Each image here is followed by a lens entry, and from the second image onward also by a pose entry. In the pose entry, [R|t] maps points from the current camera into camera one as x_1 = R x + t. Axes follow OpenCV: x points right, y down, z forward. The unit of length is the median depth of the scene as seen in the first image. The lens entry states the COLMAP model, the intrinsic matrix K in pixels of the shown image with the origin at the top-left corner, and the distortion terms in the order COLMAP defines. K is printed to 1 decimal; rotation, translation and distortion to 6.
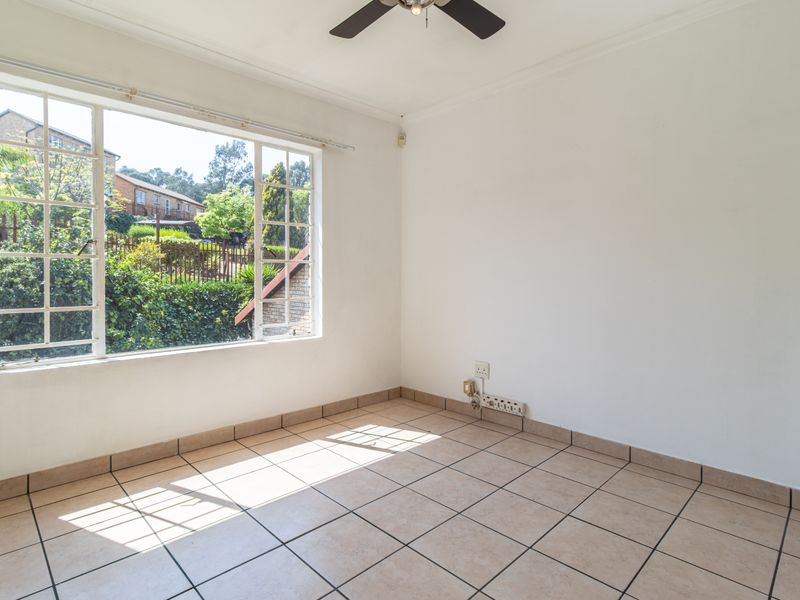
lens RADIAL K [[421.2, 0, 397.5], [0, 421.2, 296.2], [0, 0, 1]] dist [0.000809, 0.000993]
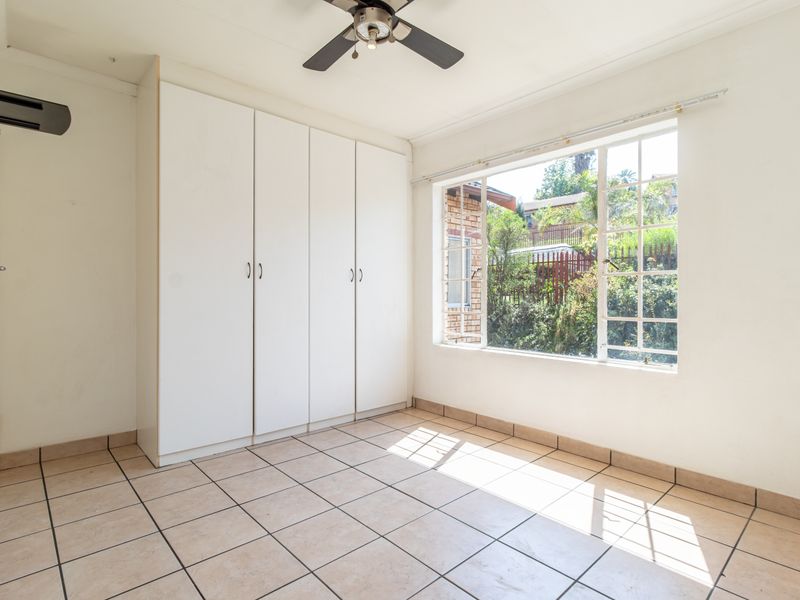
lens RADIAL K [[434.4, 0, 399.7], [0, 434.4, 306.8], [0, 0, 1]] dist [0.001382, 0.000778]
pose [[-0.022511, 0.032111, -0.999231, 0.691137], [-0.041514, 0.998592, 0.033025, -0.028478], [0.998884, 0.042225, -0.021146, 0.628835]]
